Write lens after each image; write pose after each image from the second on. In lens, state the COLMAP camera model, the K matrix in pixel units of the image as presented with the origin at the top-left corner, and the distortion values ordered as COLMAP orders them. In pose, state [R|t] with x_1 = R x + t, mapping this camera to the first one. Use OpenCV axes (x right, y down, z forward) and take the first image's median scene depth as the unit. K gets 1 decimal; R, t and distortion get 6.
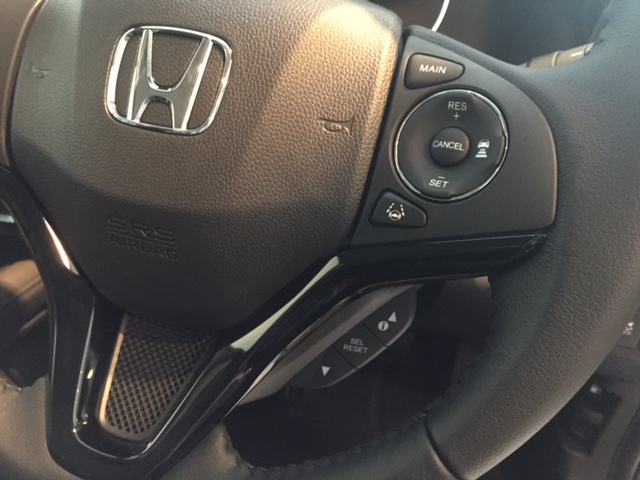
lens RADIAL K [[542.4, 0, 317.2], [0, 542.4, 241.1], [0, 0, 1]] dist [0.048757, -0.044308]
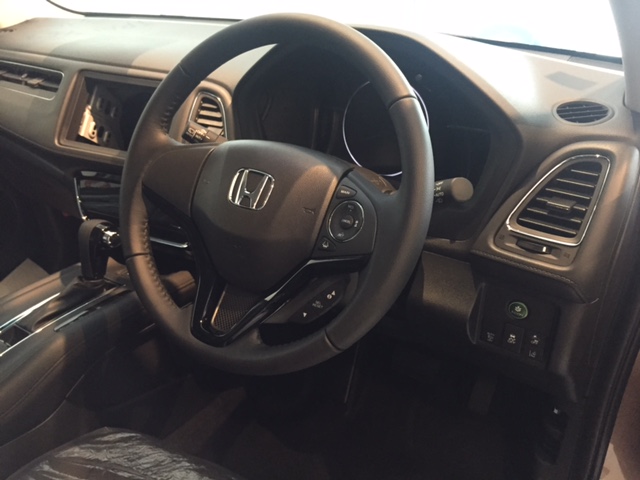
lens RADIAL K [[542.4, 0, 319.2], [0, 542.4, 242.8], [0, 0, 1]] dist [0.048757, -0.044308]
pose [[0.968260, 0.085064, -0.235025, 0.685940], [-0.111080, 0.988792, -0.099753, 0.188062], [0.223906, 0.122693, 0.966857, -1.440820]]
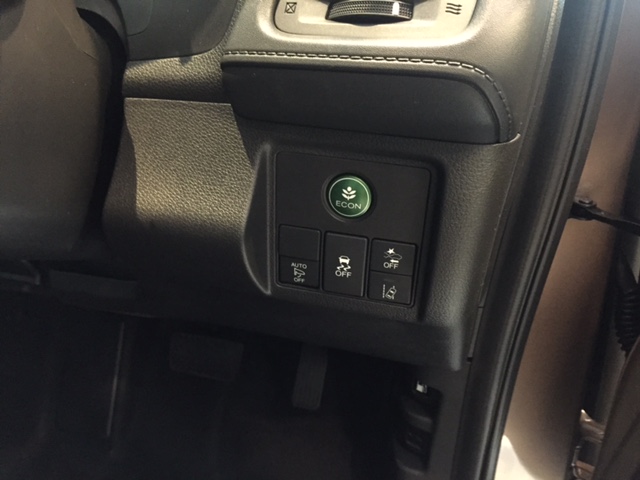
lens RADIAL K [[542.4, 0, 318.4], [0, 542.4, 240.3], [0, 0, 1]] dist [0.048757, -0.044308]
pose [[0.995534, -0.042307, 0.084397, 0.886733], [0.050231, 0.994296, -0.094085, 0.357665], [-0.079935, 0.097904, 0.991980, 0.509393]]
